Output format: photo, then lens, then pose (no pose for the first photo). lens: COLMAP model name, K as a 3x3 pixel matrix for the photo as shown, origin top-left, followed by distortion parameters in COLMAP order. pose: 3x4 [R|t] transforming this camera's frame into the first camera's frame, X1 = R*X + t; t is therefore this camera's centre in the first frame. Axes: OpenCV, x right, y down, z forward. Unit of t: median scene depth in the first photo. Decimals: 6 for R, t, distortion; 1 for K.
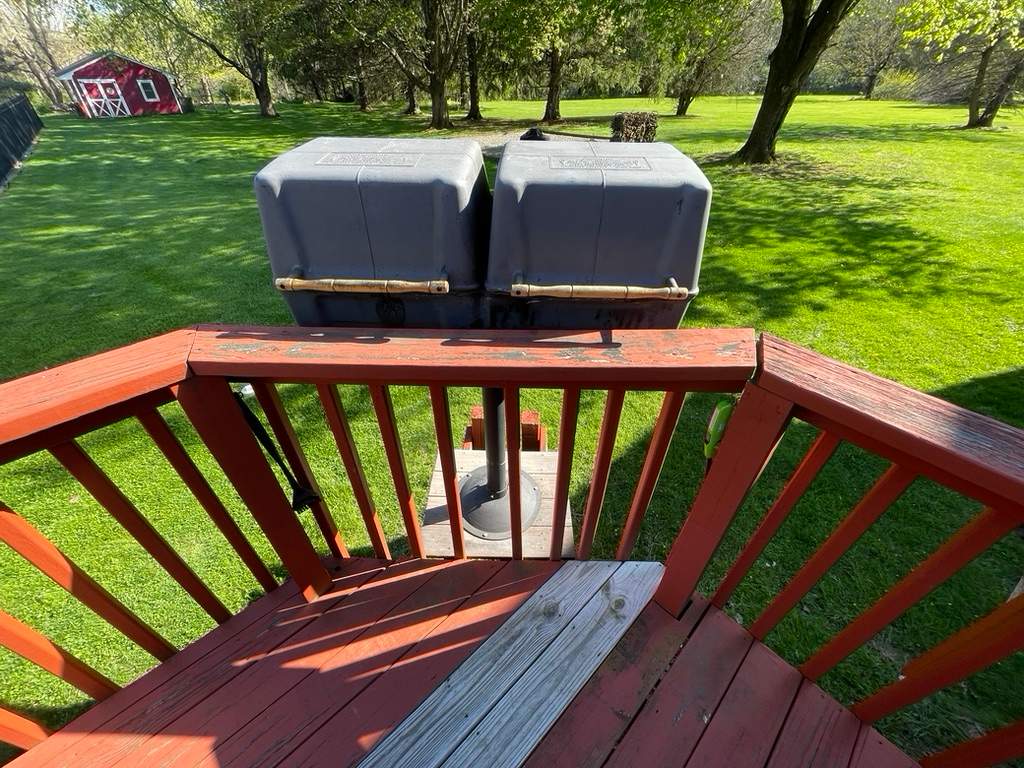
lens RADIAL K [[406.4, 0, 510.1], [0, 406.4, 382.8], [0, 0, 1]] dist [0.000062, -0.000975]
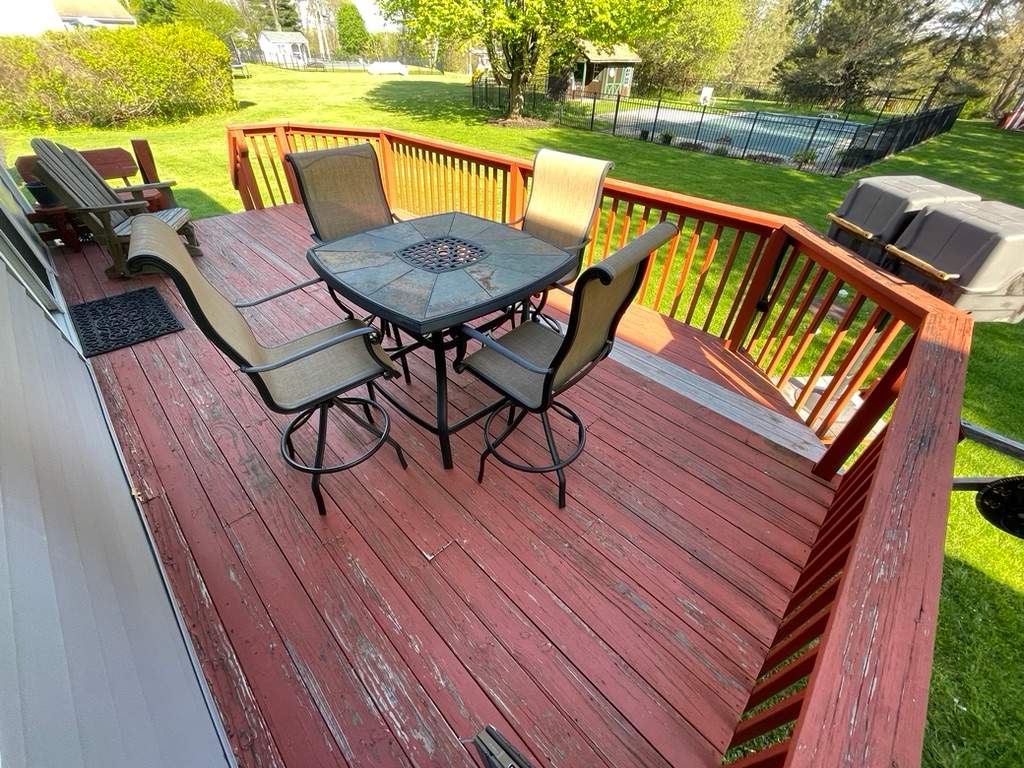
lens RADIAL K [[406.4, 0, 513.6], [0, 406.4, 382.4], [0, 0, 1]] dist [0.000062, -0.000975]
pose [[0.033014, 0.627031, -0.778294, 2.128626], [-0.630655, 0.617186, 0.470484, 0.493611], [0.775360, 0.475303, 0.415817, -1.231234]]
